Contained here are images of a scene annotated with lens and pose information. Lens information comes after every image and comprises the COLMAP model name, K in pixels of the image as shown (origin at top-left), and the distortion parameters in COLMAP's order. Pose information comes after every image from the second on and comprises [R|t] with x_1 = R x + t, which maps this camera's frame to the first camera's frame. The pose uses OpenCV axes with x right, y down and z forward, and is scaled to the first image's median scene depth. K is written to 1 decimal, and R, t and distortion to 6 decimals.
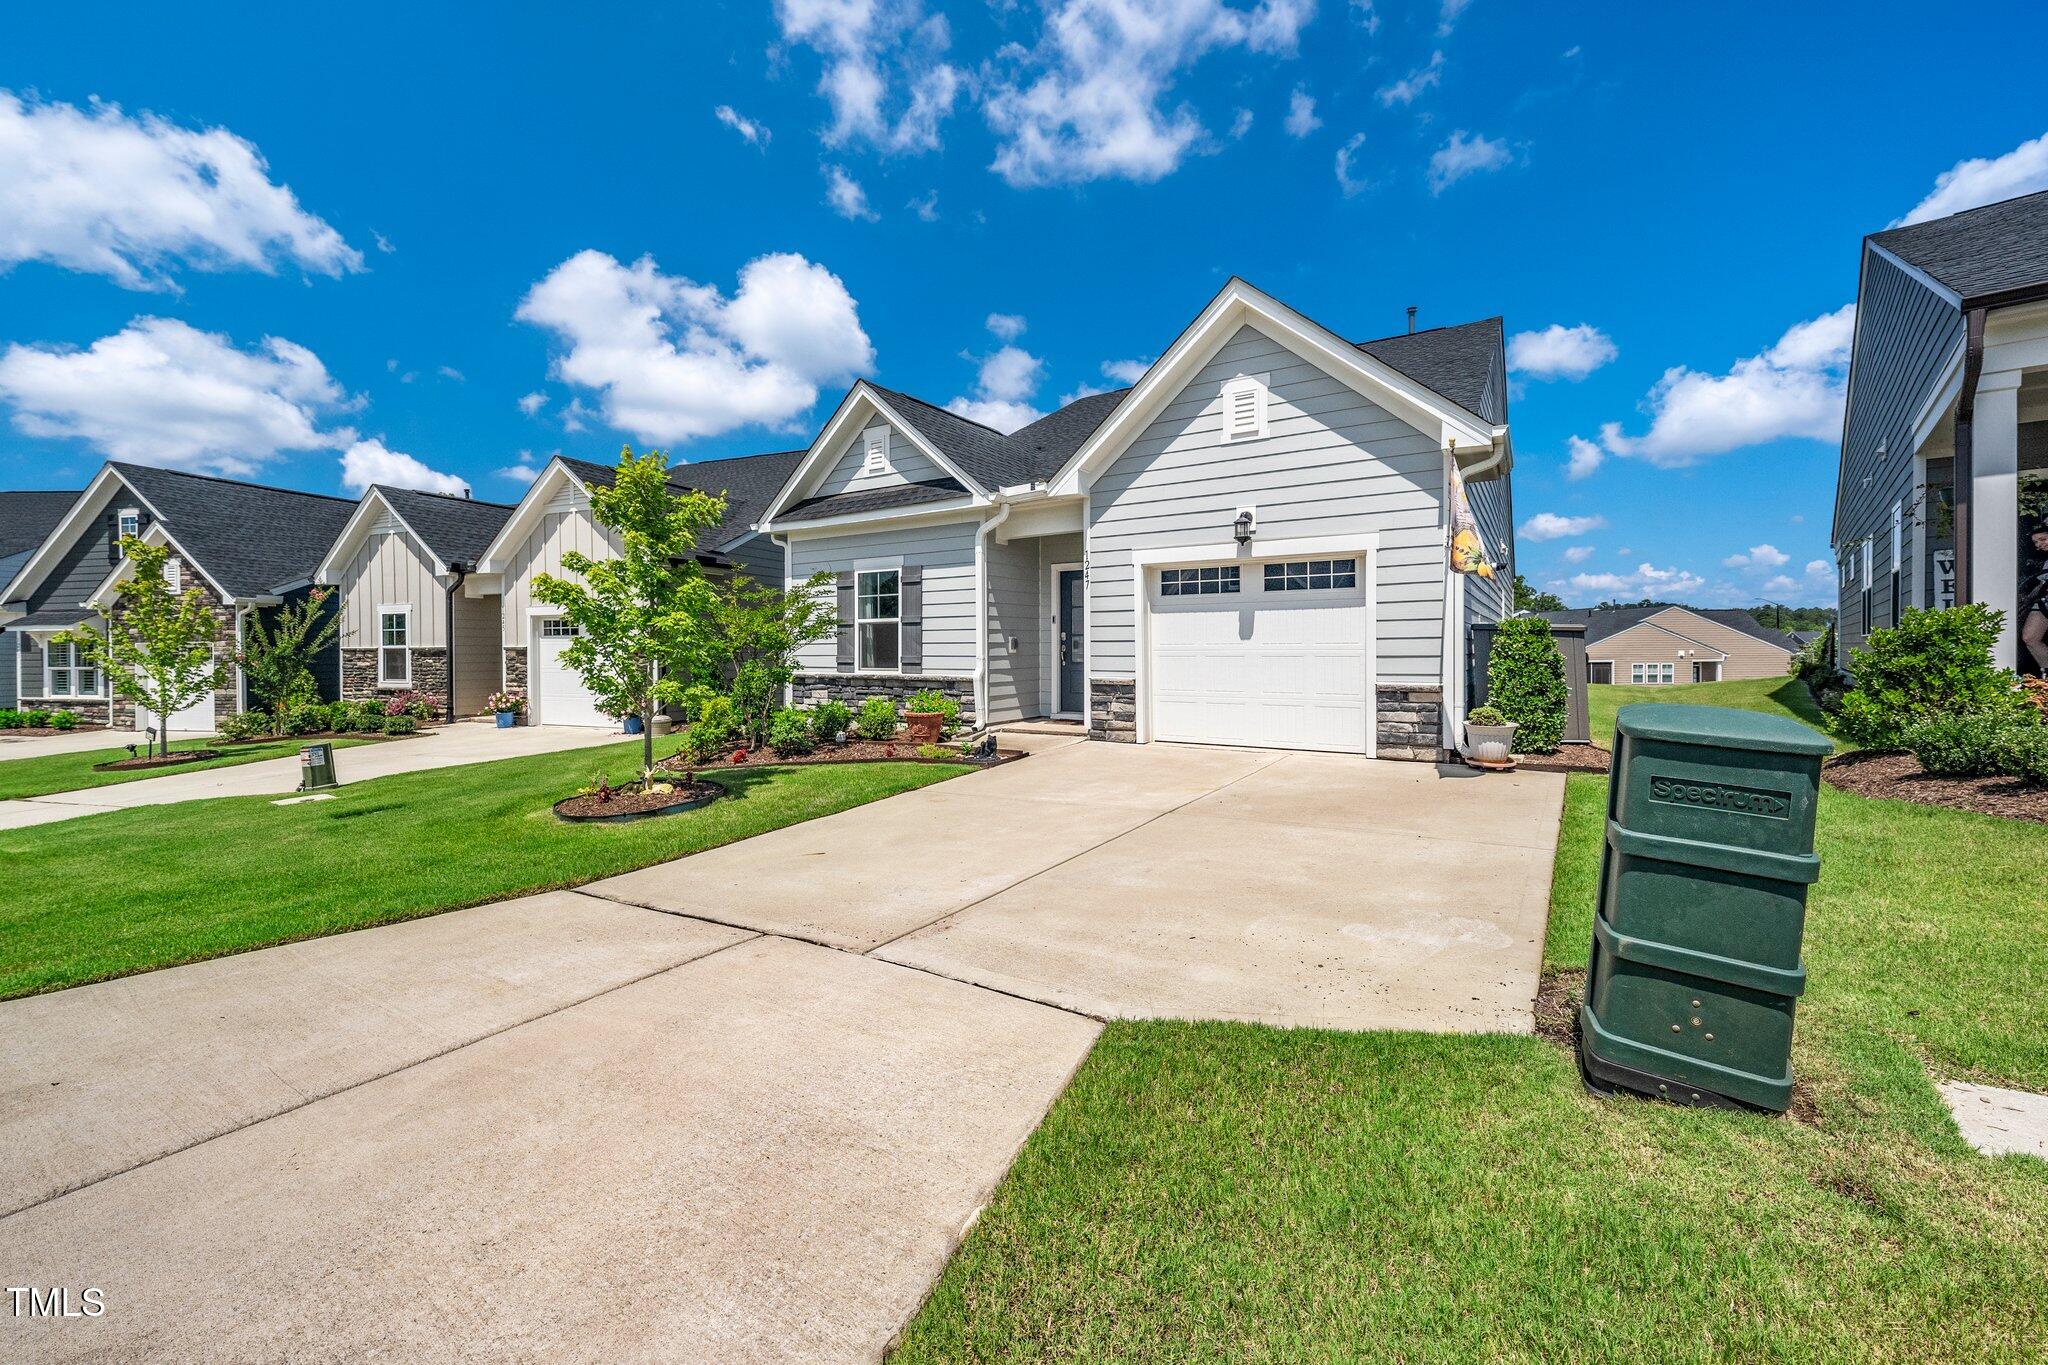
lens RADIAL K [[770.6, 0, 1026.7], [0, 770.6, 680.9], [0, 0, 1]] dist [-0.001890, -0.000122]
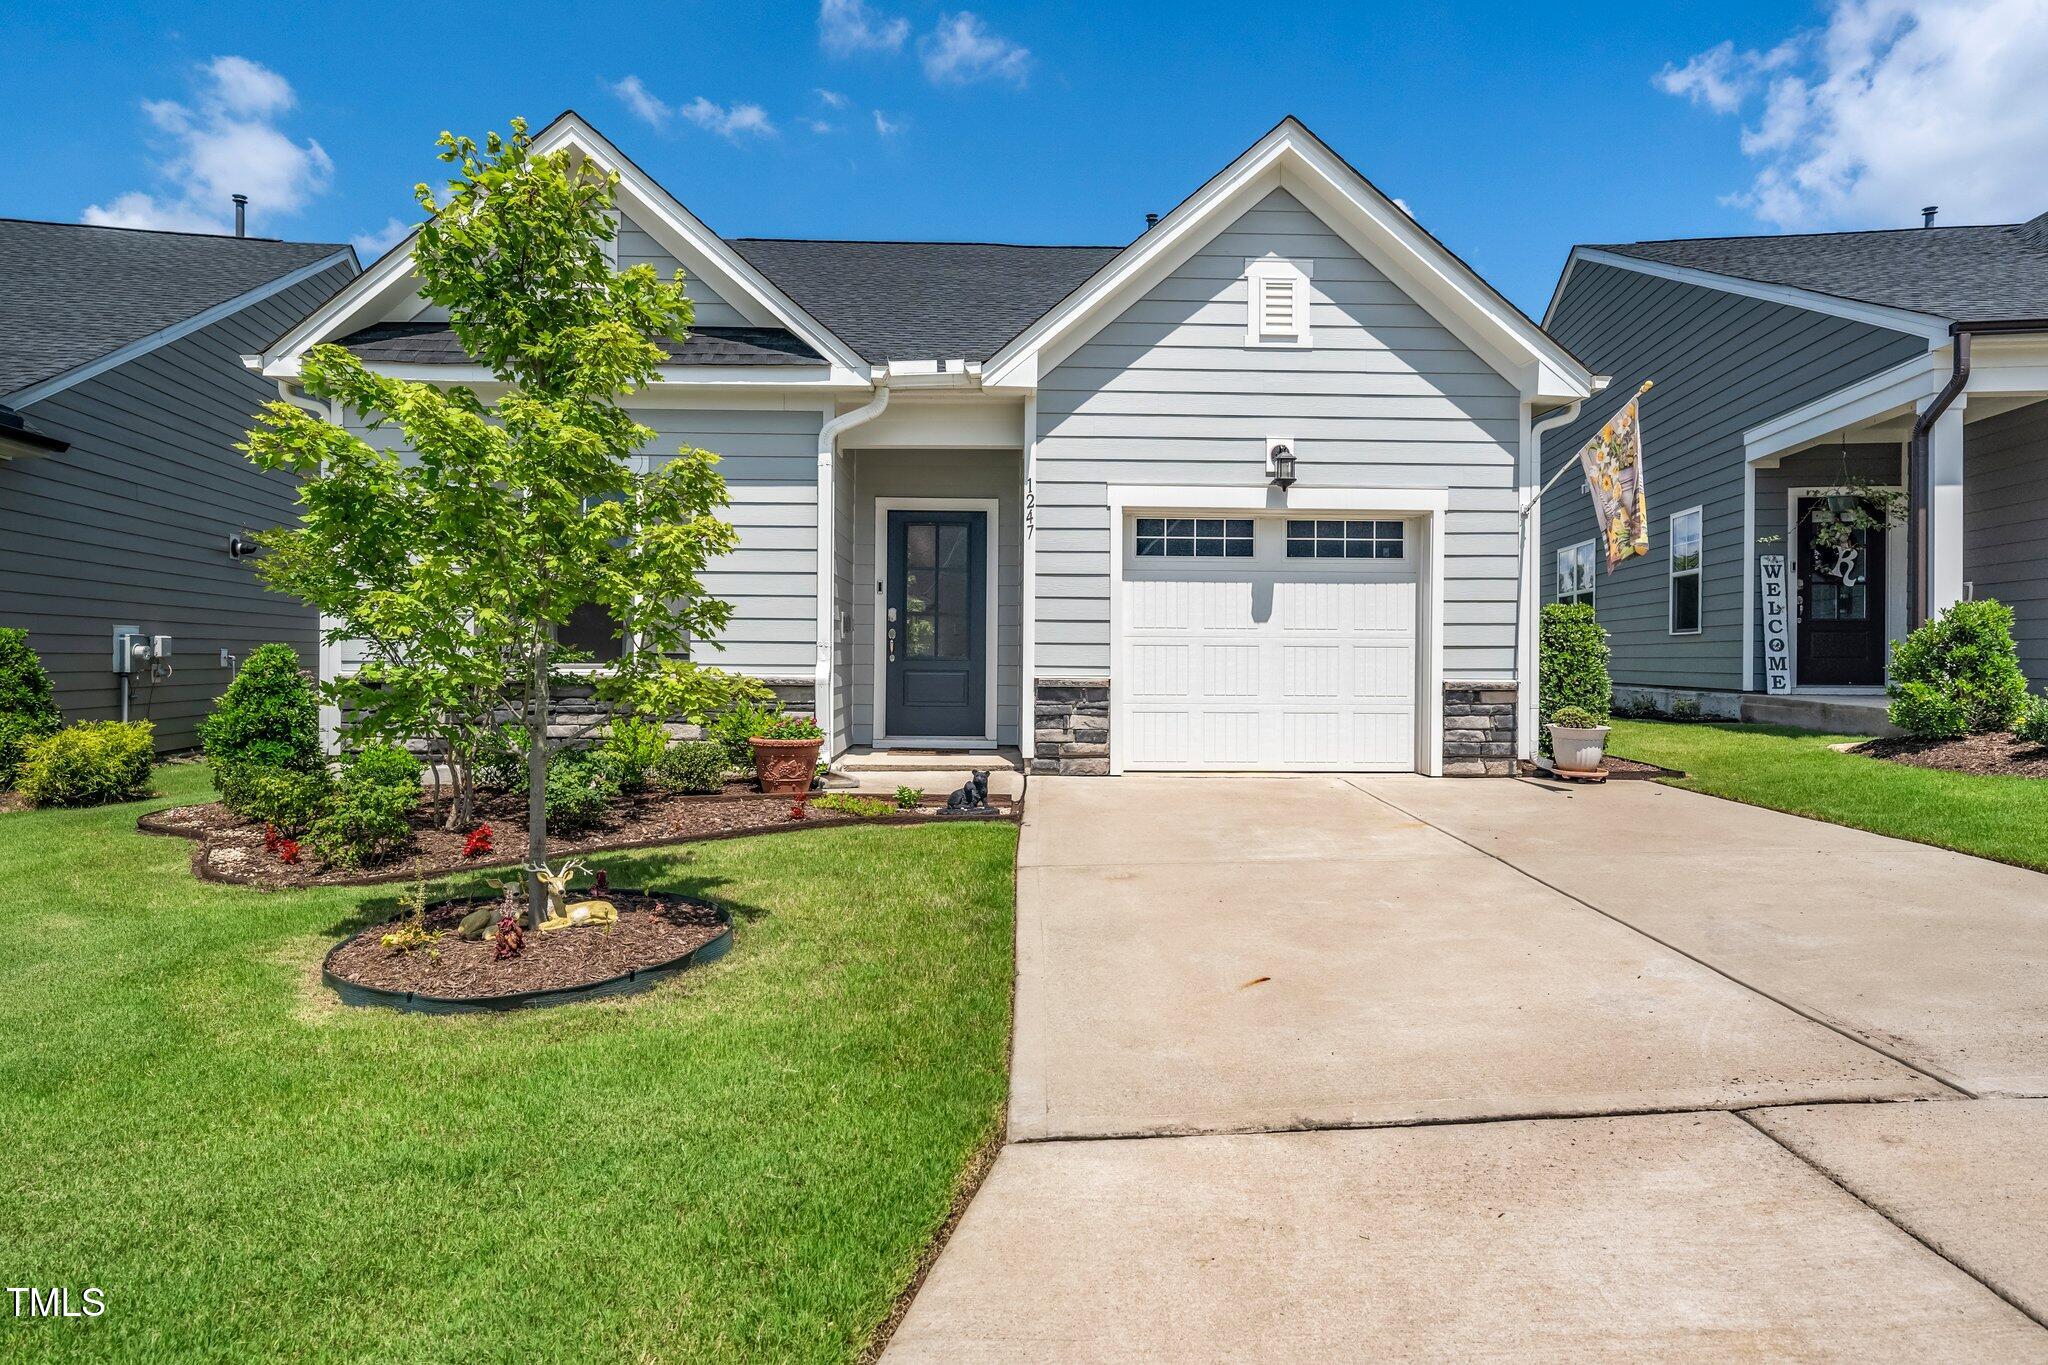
lens RADIAL K [[1123.4, 0, 1024.0], [0, 1123.4, 682.5], [0, 0, 1]] dist [0.004507, 0.001574]
pose [[0.836326, -0.001498, 0.548231, -0.473673], [0.011432, 0.999826, -0.014707, 0.015072], [-0.548114, 0.018567, 0.836198, 0.244313]]
